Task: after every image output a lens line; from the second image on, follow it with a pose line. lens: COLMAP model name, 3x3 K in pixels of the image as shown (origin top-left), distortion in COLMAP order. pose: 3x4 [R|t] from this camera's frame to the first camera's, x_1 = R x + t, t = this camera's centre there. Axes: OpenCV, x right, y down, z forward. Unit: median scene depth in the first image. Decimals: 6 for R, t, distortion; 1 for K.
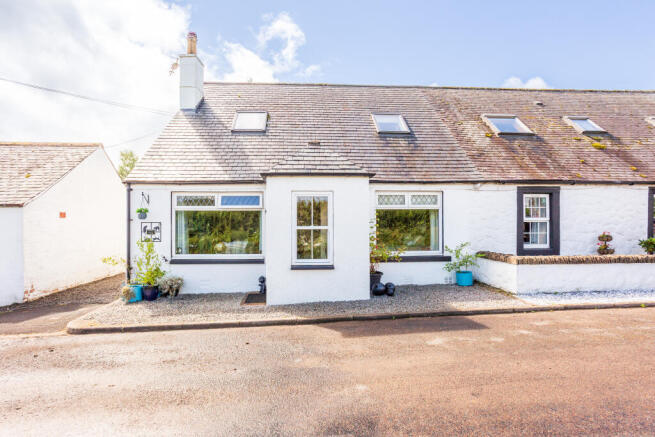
lens RADIAL K [[314.8, 0, 334.1], [0, 314.8, 225.3], [0, 0, 1]] dist [-0.038464, 0.025112]
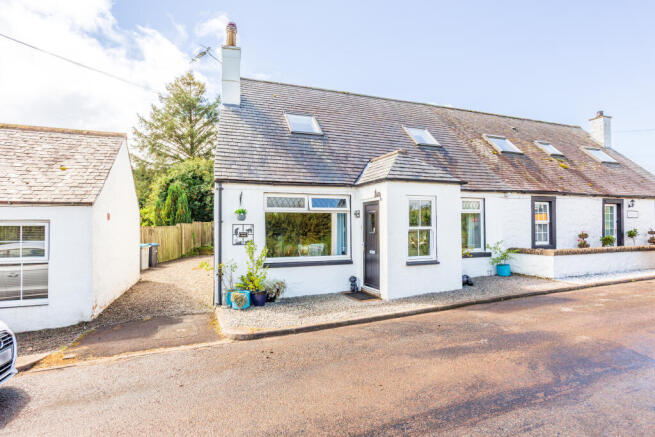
lens RADIAL K [[337.9, 0, 337.1], [0, 337.9, 218.6], [0, 0, 1]] dist [-0.015390, 0.000300]
pose [[0.952048, 0.003971, 0.305921, -0.582344], [0.006913, 0.999381, -0.034485, 0.009762], [-0.305869, 0.034947, 0.951432, -0.055682]]
